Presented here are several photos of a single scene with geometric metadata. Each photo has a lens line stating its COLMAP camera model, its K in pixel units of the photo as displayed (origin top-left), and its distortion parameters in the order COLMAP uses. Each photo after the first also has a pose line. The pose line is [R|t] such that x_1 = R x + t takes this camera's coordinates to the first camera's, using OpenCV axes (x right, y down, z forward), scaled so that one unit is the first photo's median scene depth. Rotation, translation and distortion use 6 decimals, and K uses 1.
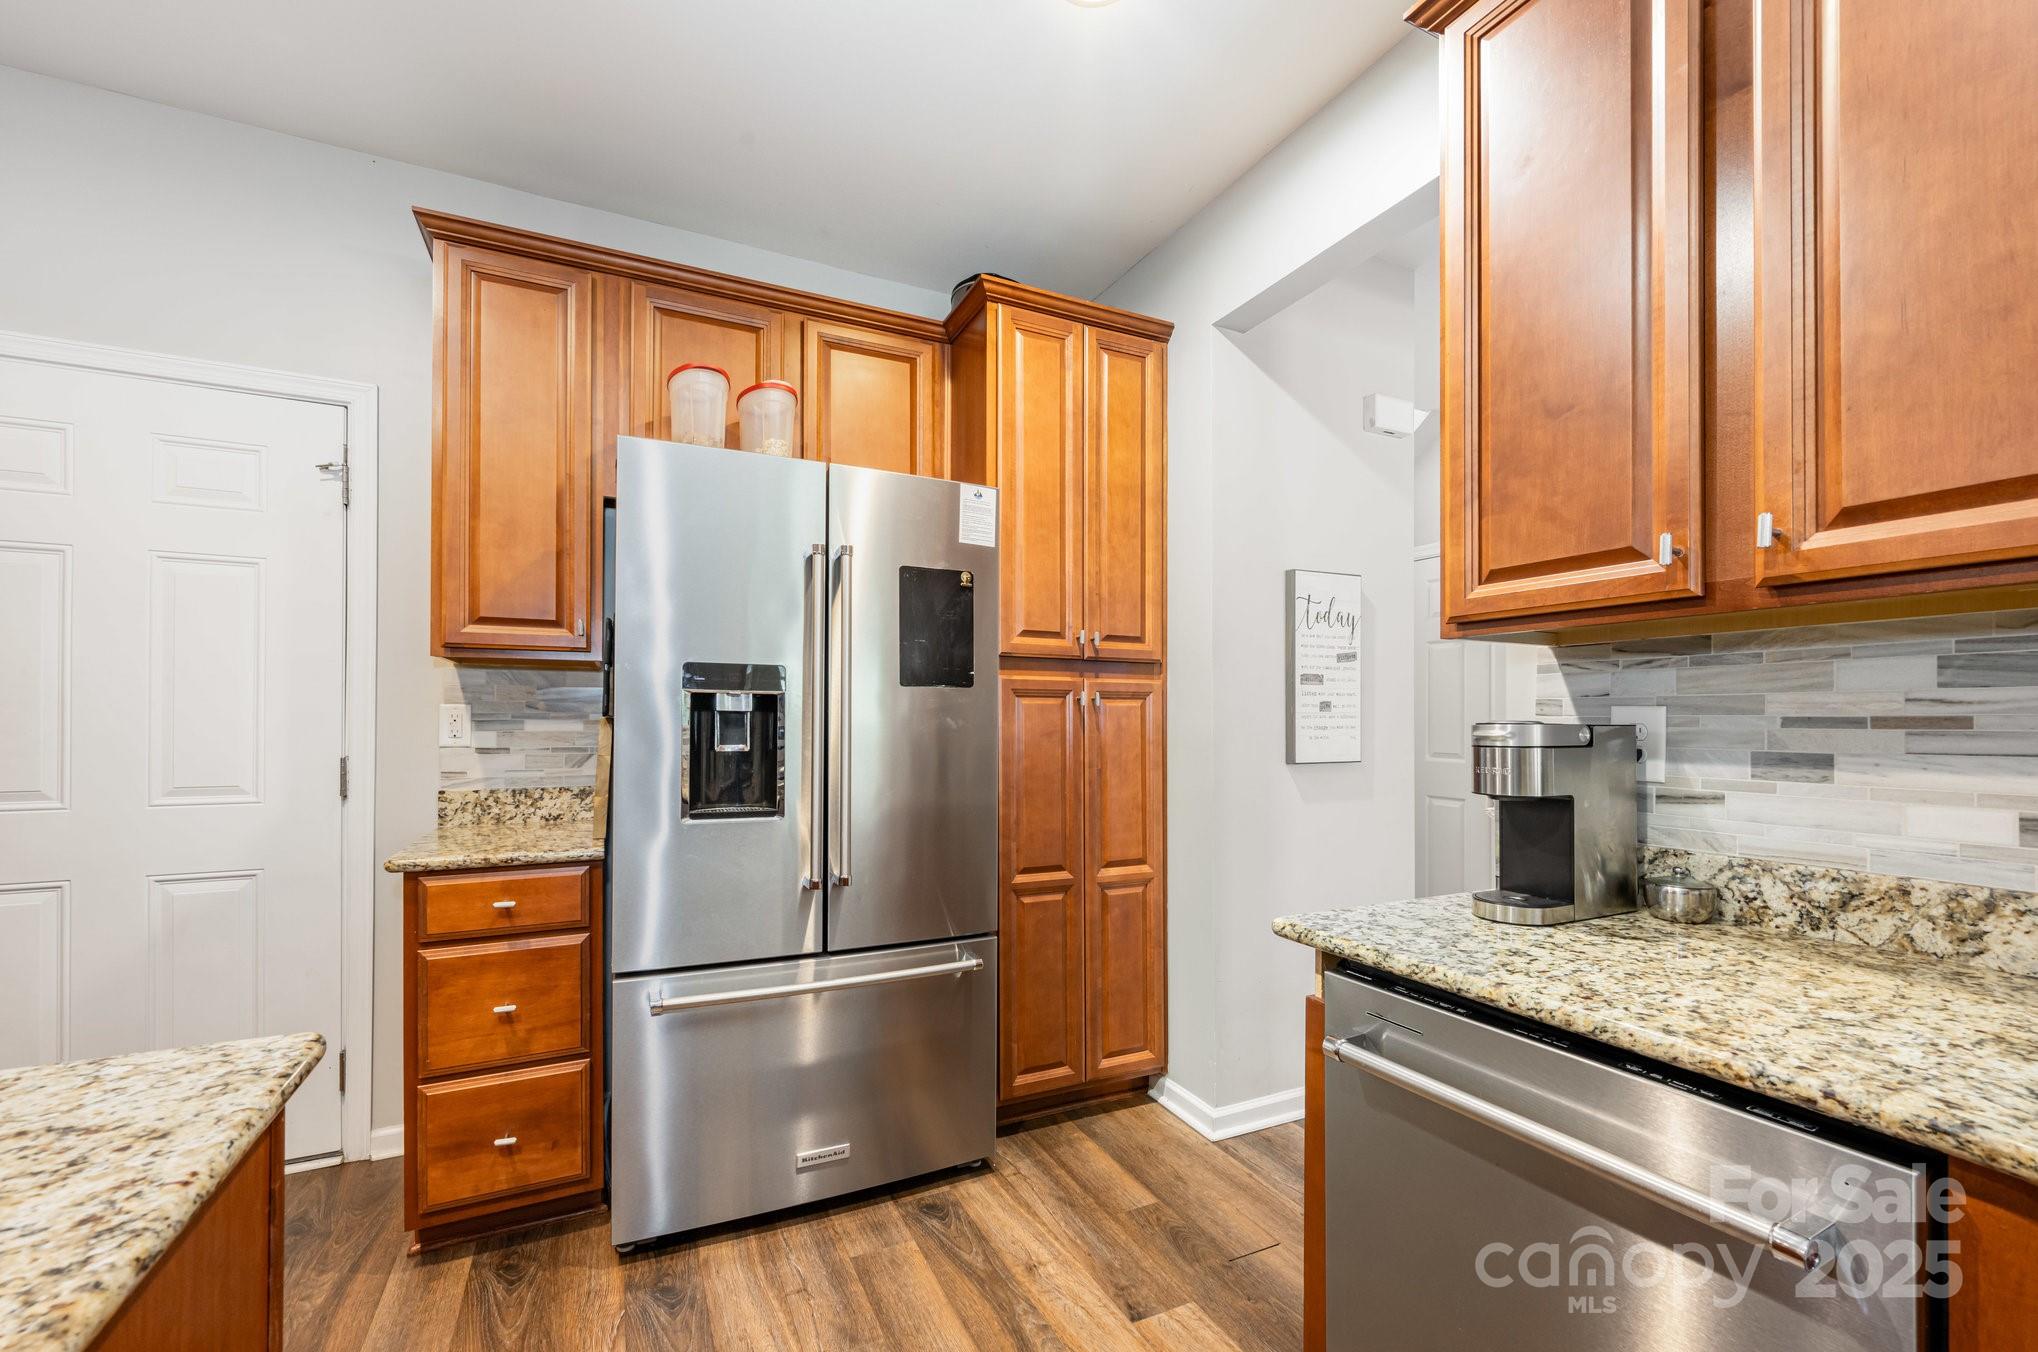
lens RADIAL K [[851.2, 0, 1028.0], [0, 851.2, 706.3], [0, 0, 1]] dist [-0.001488, -0.000405]
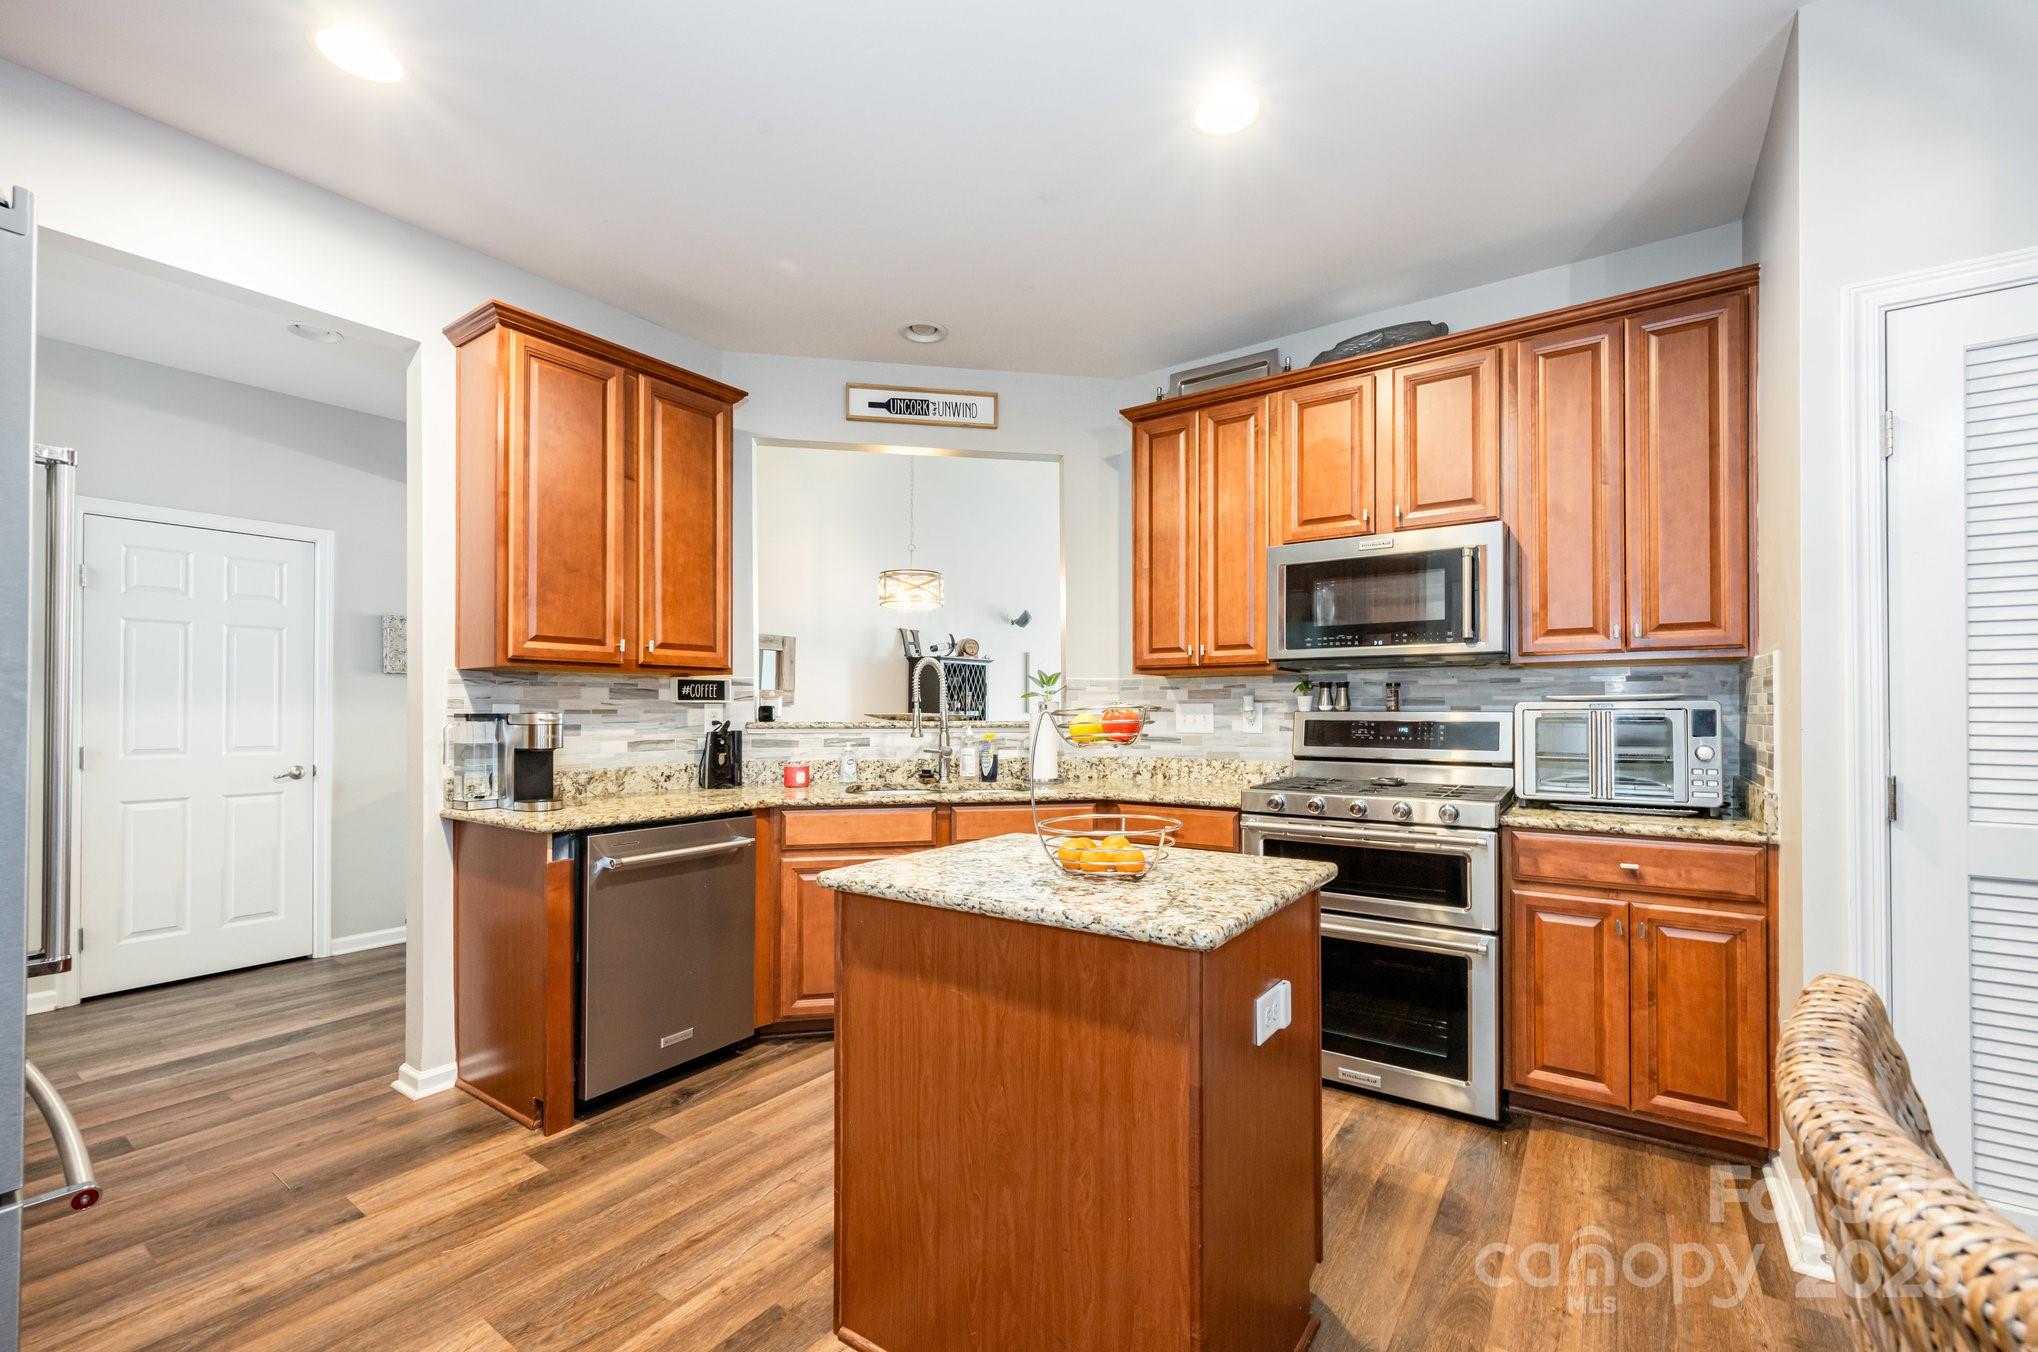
lens RADIAL K [[851.2, 0, 1028.0], [0, 851.2, 706.3], [0, 0, 1]] dist [-0.001488, -0.000405]
pose [[-0.490592, 0.004649, 0.871377, -1.884221], [-0.008922, 0.999907, -0.010358, 0.017221], [-0.871344, -0.012856, -0.490505, 1.072992]]
